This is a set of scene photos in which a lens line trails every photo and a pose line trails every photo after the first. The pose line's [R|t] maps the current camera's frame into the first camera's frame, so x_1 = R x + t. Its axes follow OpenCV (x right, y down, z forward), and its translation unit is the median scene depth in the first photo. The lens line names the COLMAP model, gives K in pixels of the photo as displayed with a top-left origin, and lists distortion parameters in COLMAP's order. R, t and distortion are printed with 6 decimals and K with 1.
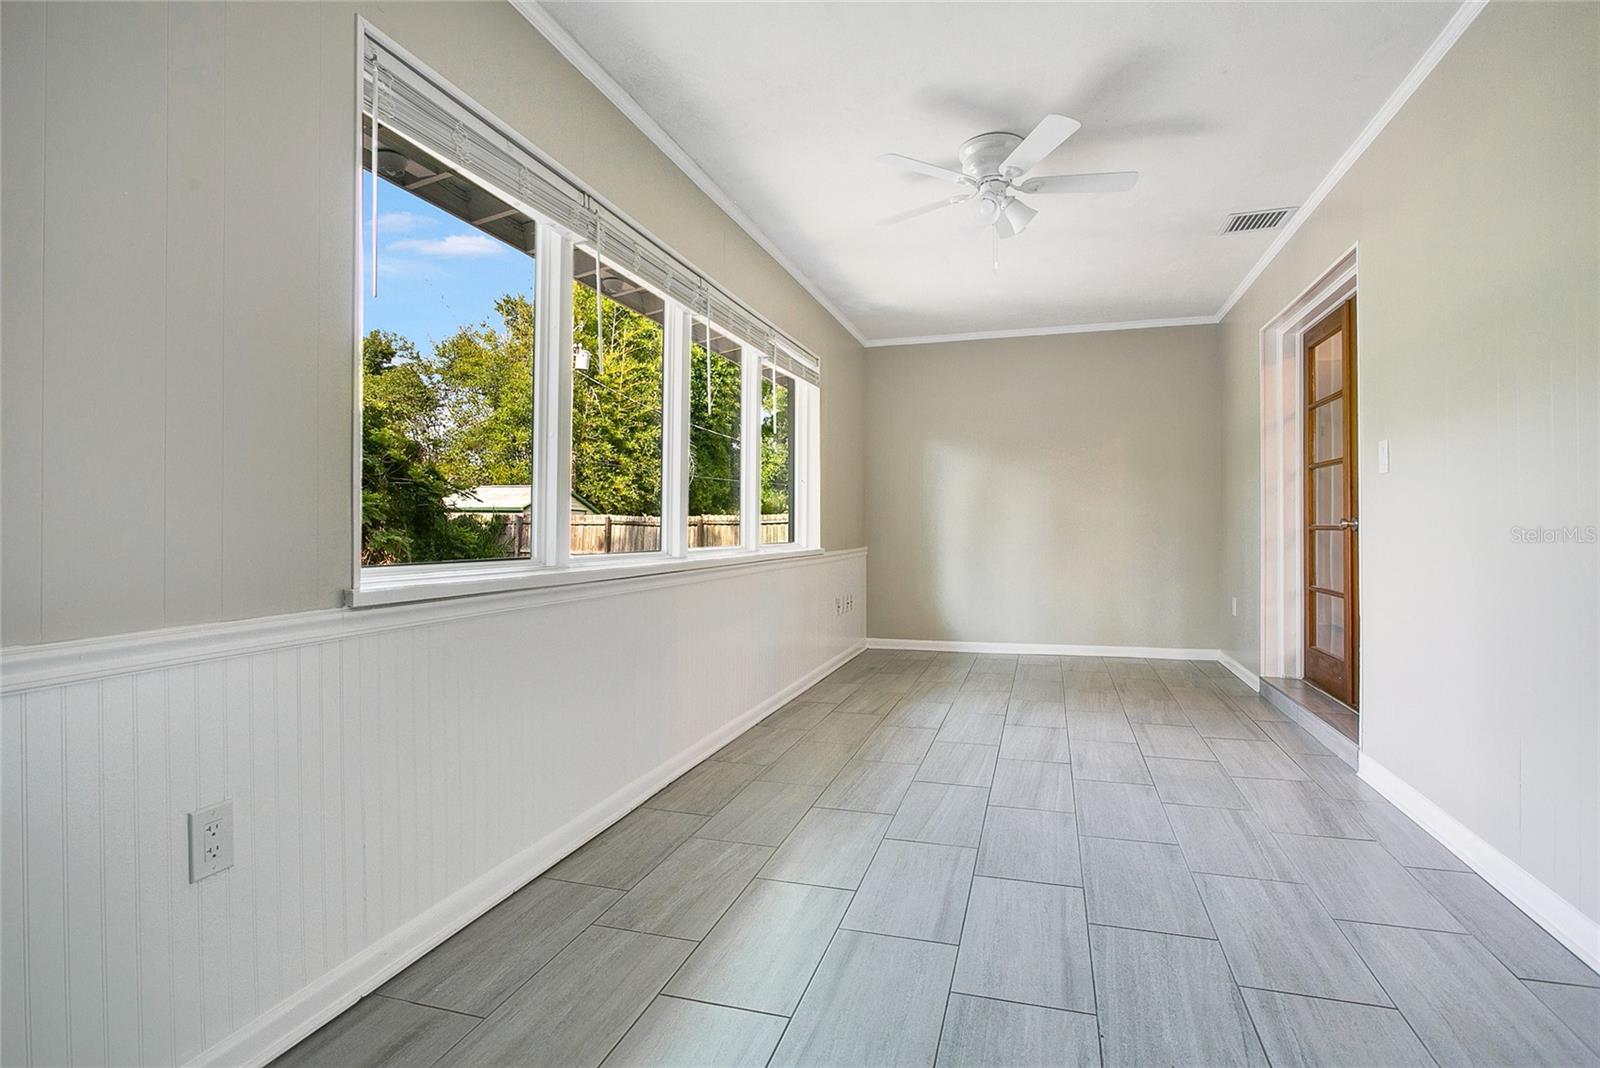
lens RADIAL K [[802.3, 0, 859.5], [0, 802.3, 518.1], [0, 0, 1]] dist [-0.015204, 0.004162]
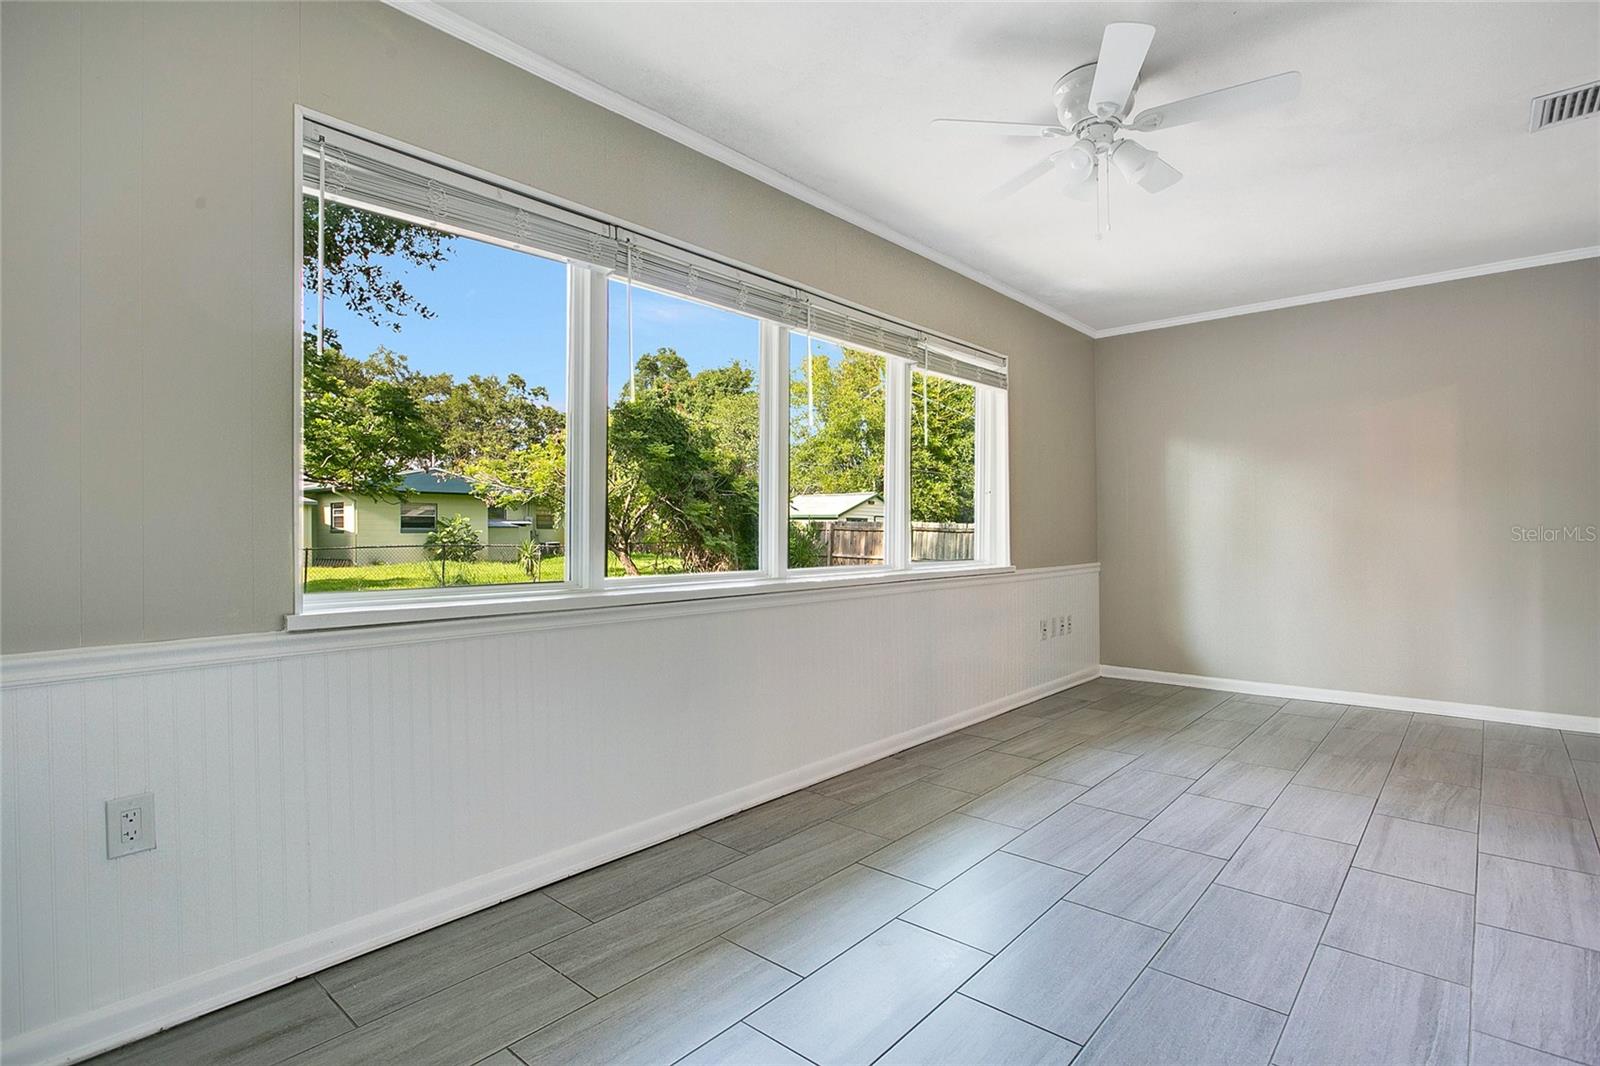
lens RADIAL K [[802.3, 0, 815.9], [0, 802.3, 523.4], [0, 0, 1]] dist [-0.015204, 0.004162]
pose [[0.902680, -0.001072, -0.430311, 0.165053], [0.001140, 0.999999, -0.000100, -0.012278], [0.430311, -0.000400, 0.902681, 0.095824]]
